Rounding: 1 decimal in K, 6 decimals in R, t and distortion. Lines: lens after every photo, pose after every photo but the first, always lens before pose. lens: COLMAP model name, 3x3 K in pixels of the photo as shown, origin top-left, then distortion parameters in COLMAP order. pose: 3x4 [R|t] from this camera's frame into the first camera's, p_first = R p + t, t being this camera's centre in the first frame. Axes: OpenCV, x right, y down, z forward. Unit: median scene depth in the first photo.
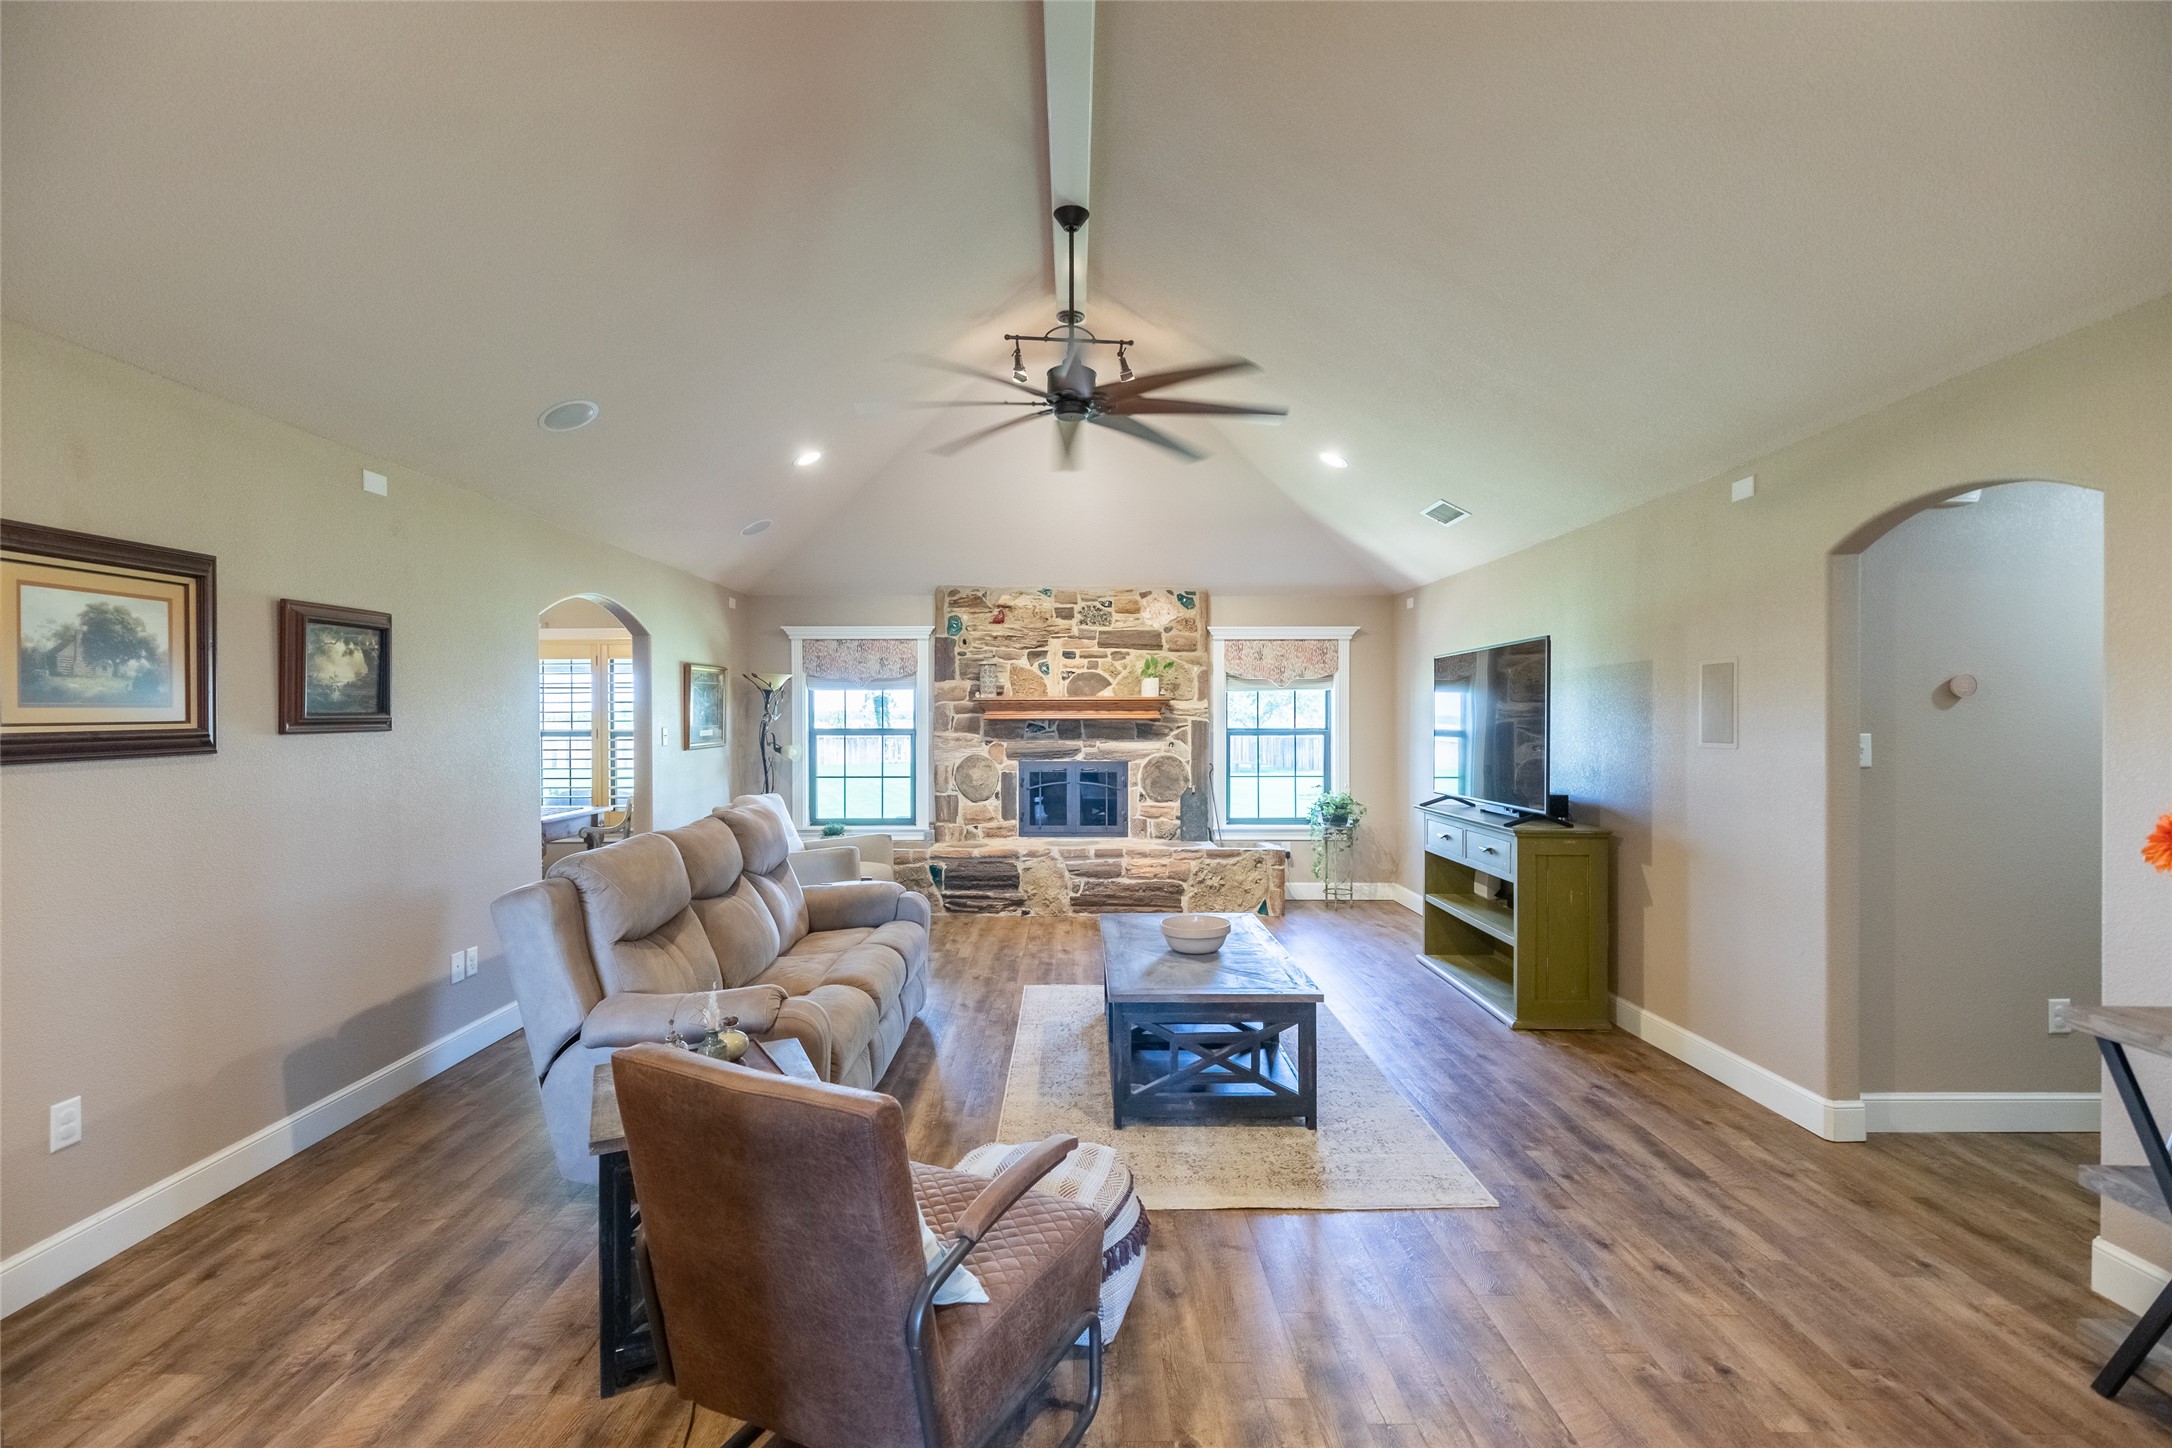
lens RADIAL K [[987.1, 0, 1096.7], [0, 987.1, 728.6], [0, 0, 1]] dist [0.003679, 0.000938]
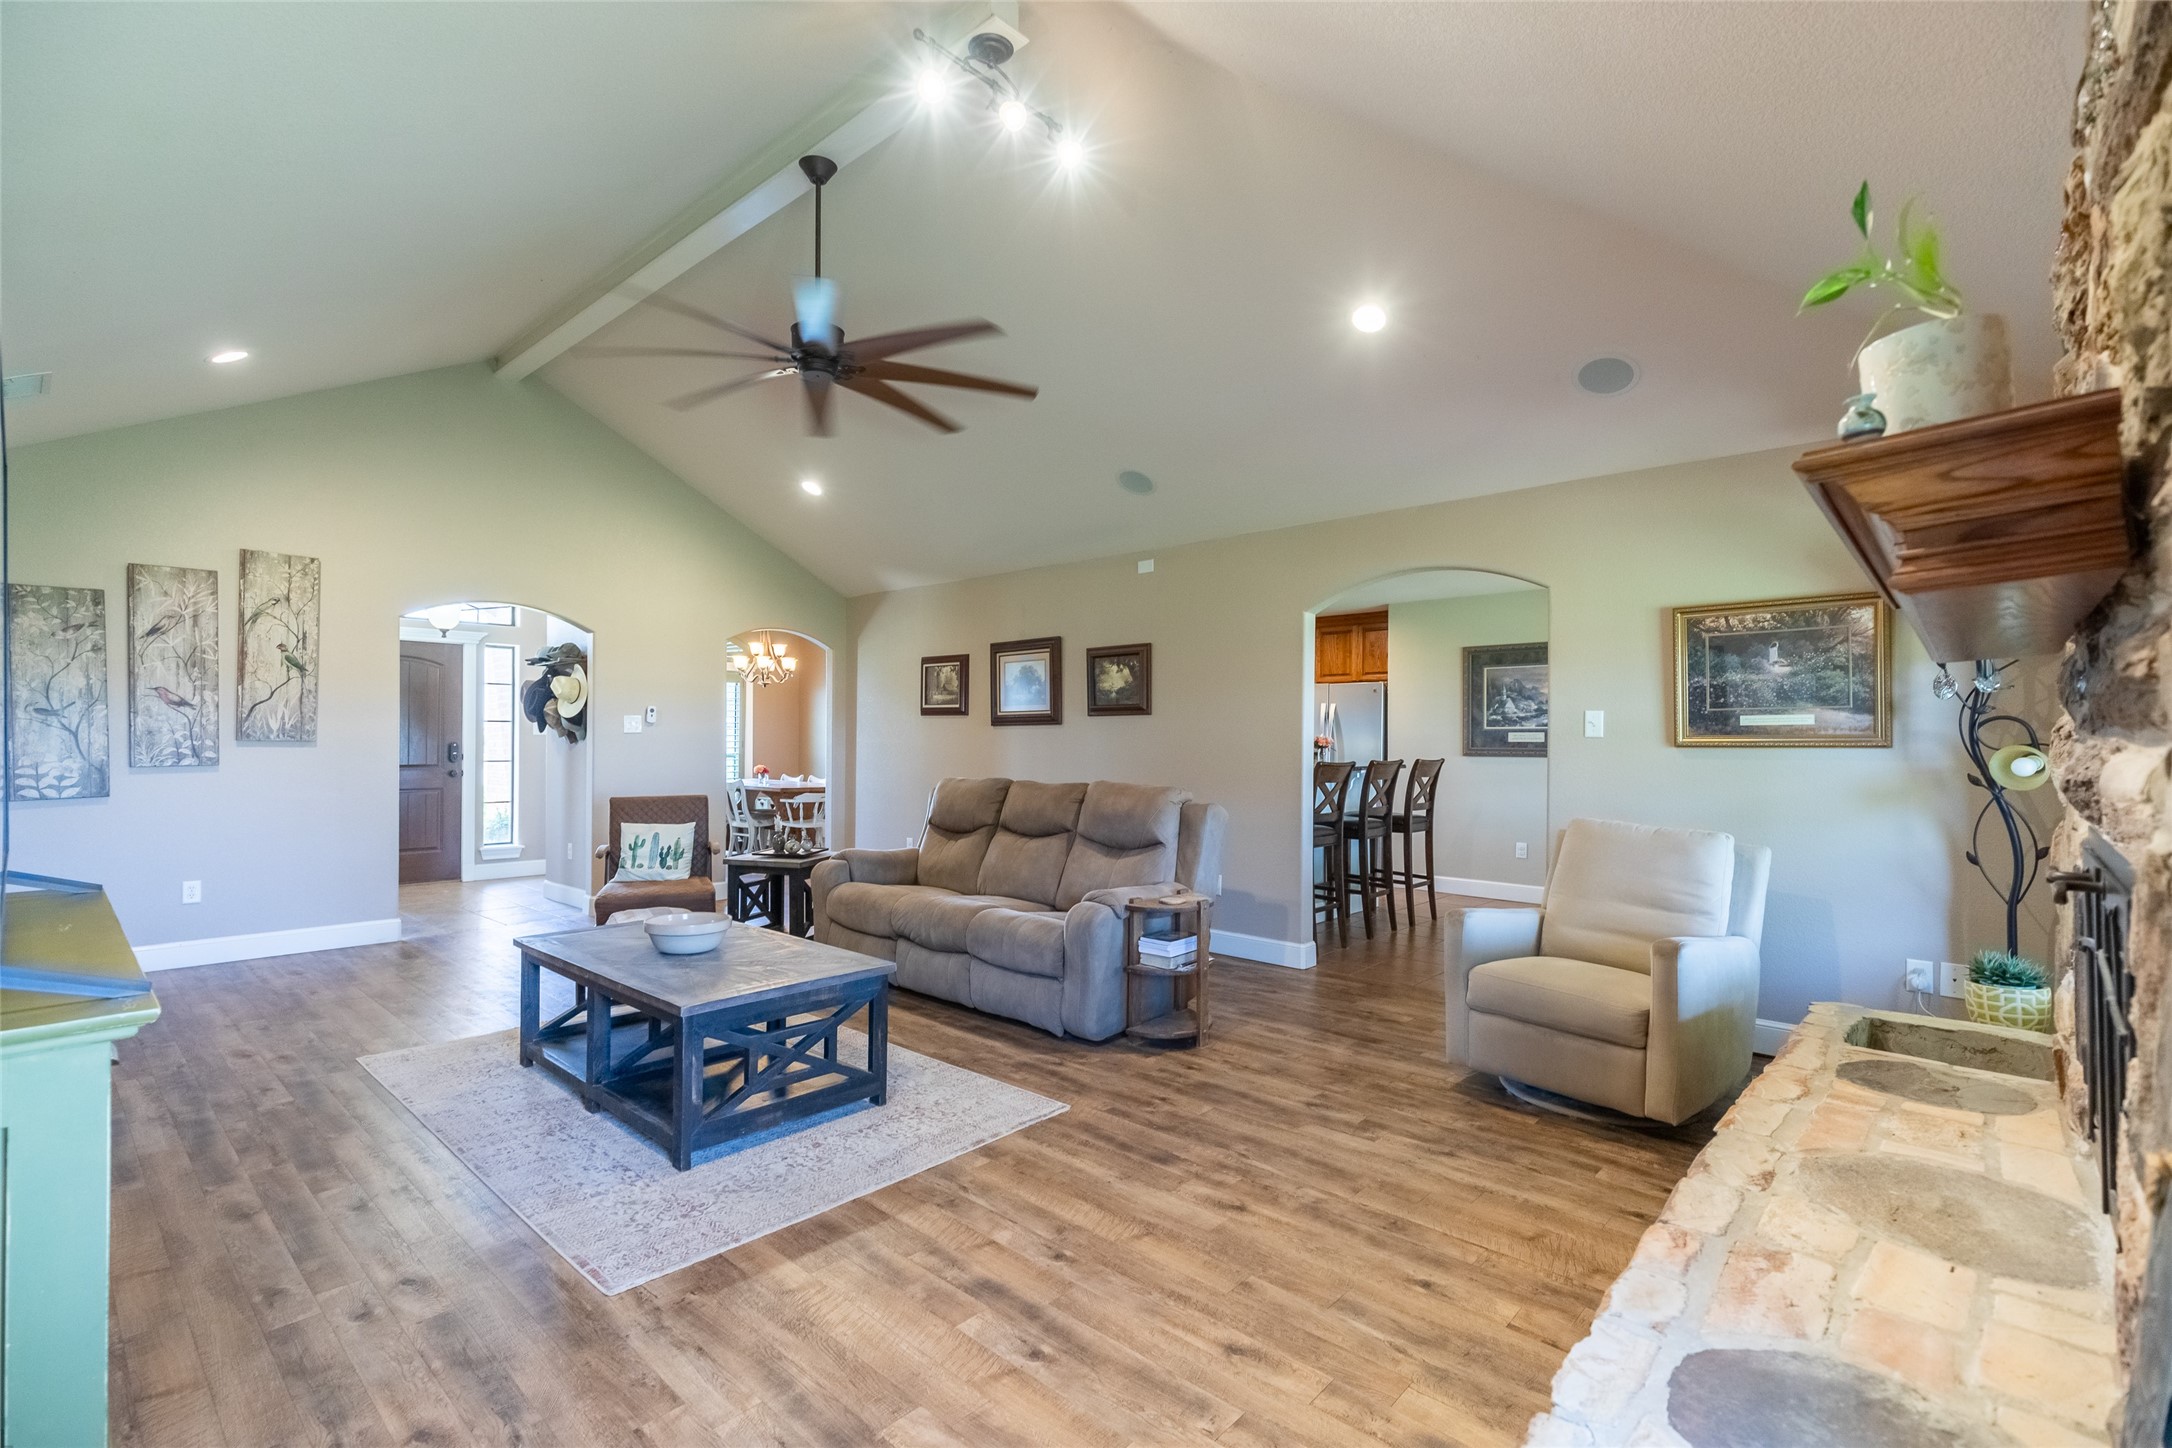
lens RADIAL K [[987.1, 0, 1090.6], [0, 987.1, 731.5], [0, 0, 1]] dist [0.003679, 0.000938]
pose [[-0.689486, -0.002102, -0.724296, 0.600191], [-0.006243, 0.999976, 0.003042, 0.030015], [0.724272, 0.006619, -0.689482, 2.284048]]
